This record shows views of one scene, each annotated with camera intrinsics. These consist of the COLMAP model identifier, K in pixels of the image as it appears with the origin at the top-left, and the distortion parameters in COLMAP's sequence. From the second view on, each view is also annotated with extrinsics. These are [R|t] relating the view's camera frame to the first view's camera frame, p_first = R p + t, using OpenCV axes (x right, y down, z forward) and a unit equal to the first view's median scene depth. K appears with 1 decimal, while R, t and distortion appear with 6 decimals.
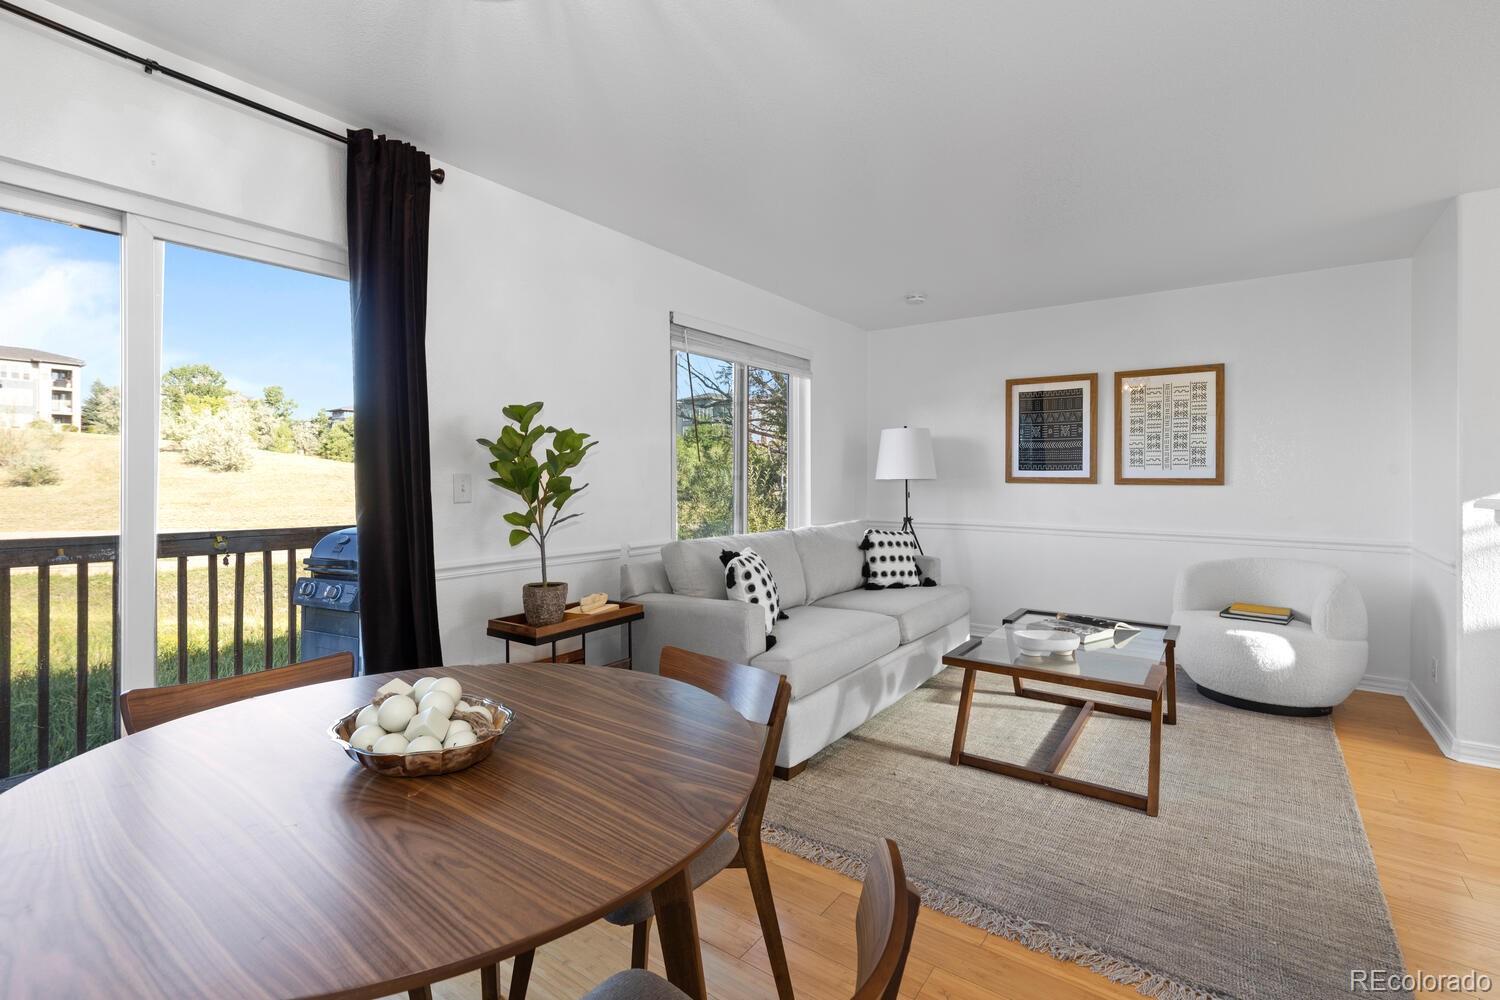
lens RADIAL K [[679.4, 0, 746.9], [0, 679.4, 481.1], [0, 0, 1]] dist [0.009897, -0.000127]
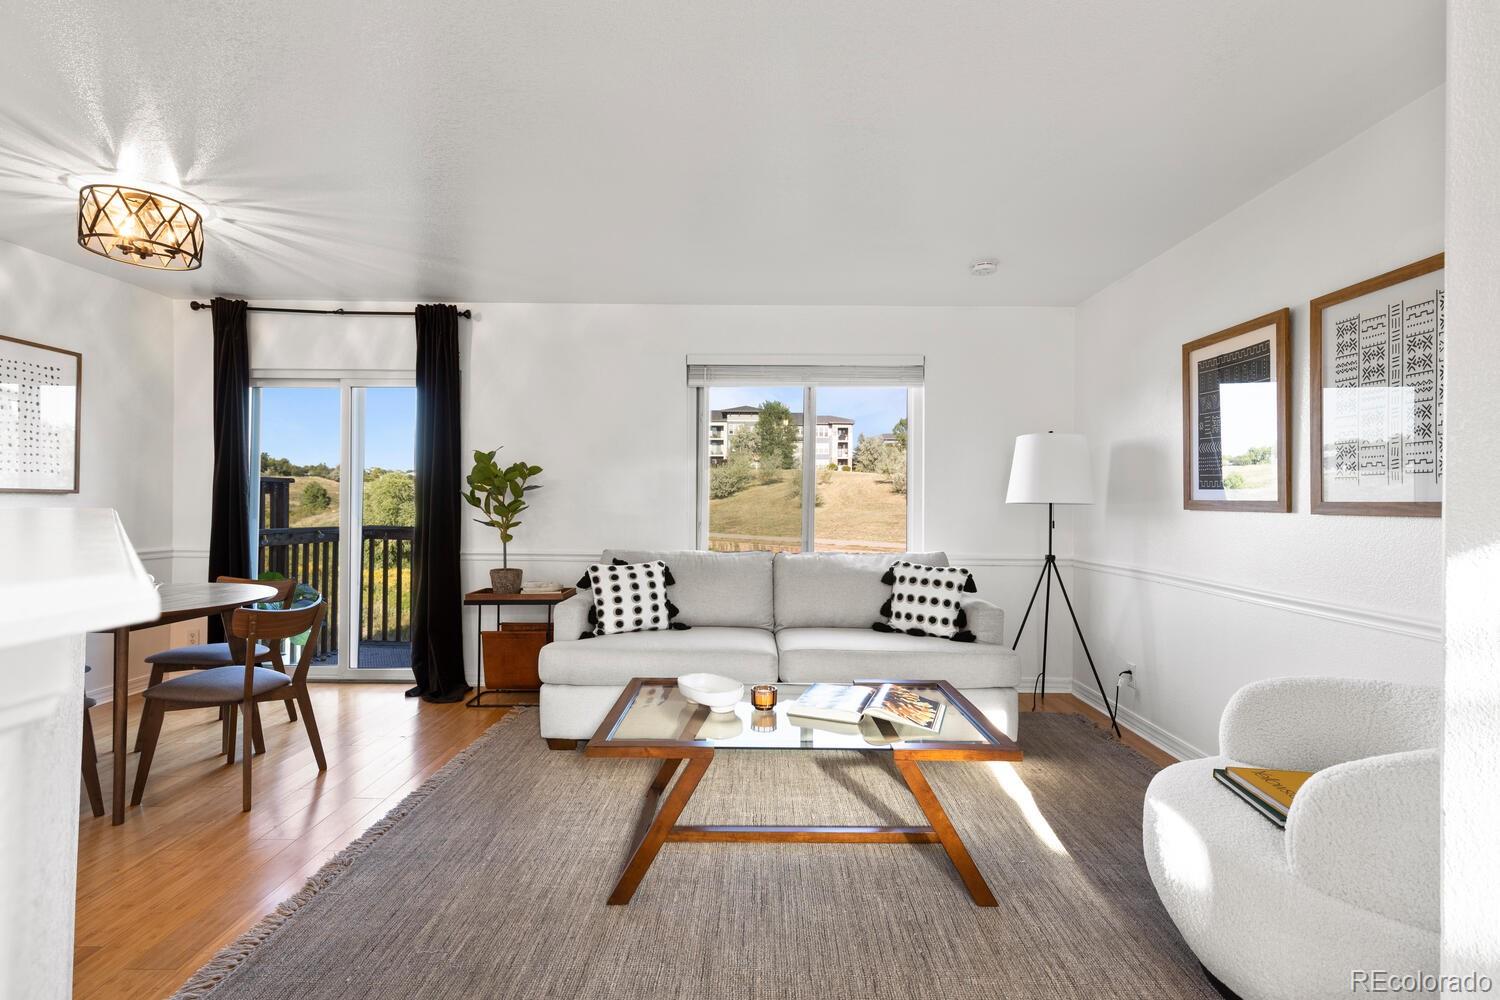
lens RADIAL K [[679.4, 0, 751.3], [0, 679.4, 496.3], [0, 0, 1]] dist [0.009897, -0.000127]
pose [[0.577241, -0.003155, -0.816567, 0.731610], [-0.011365, 0.999865, -0.011897, 0.002769], [0.816494, 0.016148, 0.577127, 0.349949]]
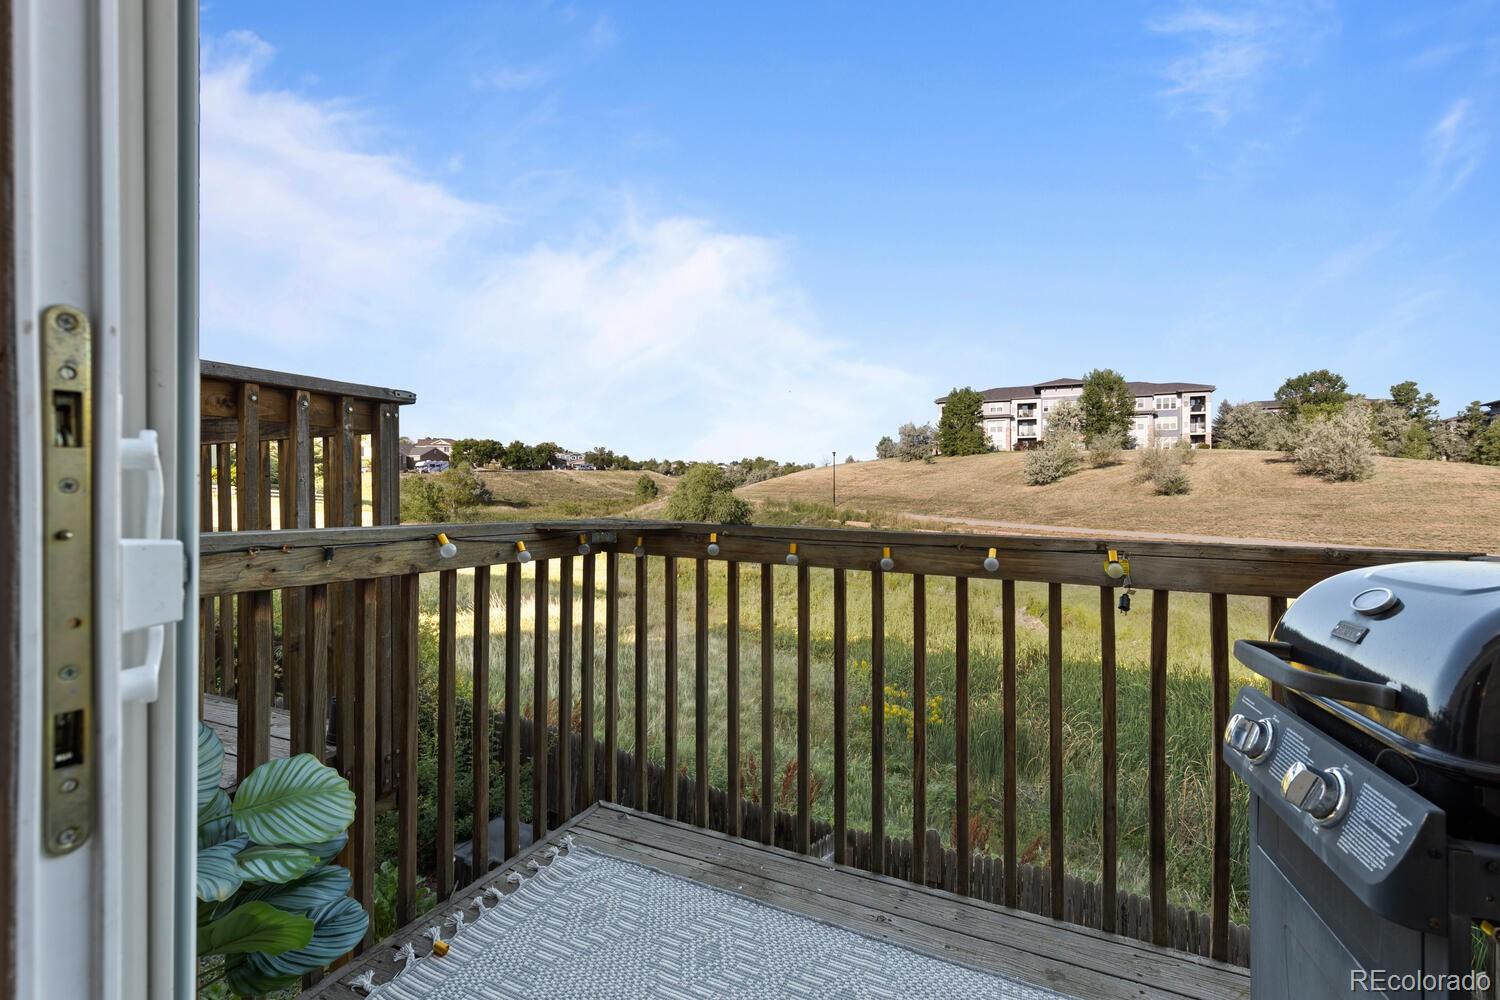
lens RADIAL K [[679.4, 0, 759.3], [0, 679.4, 487.6], [0, 0, 1]] dist [0.009897, -0.000127]
pose [[0.204443, -0.004050, -0.978870, -0.269926], [-0.005463, 0.999971, -0.005279, 0.030983], [0.978863, 0.006427, 0.204415, 0.524200]]
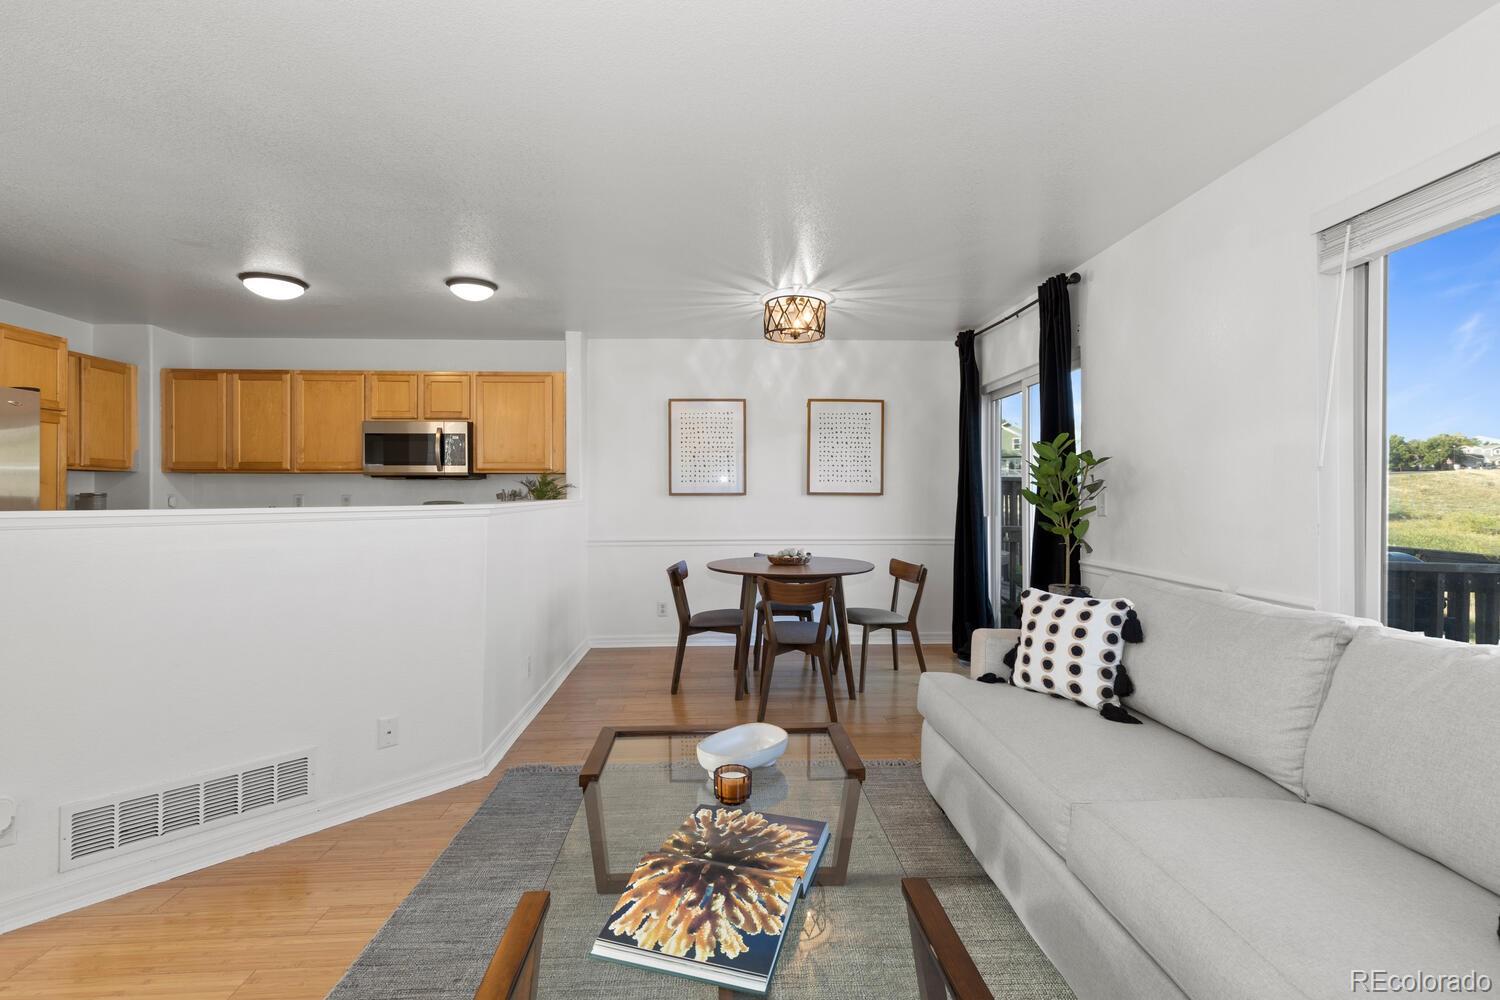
lens RADIAL K [[679.4, 0, 751.0], [0, 679.4, 494.1], [0, 0, 1]] dist [0.009897, -0.000127]
pose [[-0.778471, -0.003825, -0.627669, 0.530189], [-0.007406, 0.999968, 0.003091, -0.005499], [0.627637, 0.007054, -0.778474, 0.951416]]
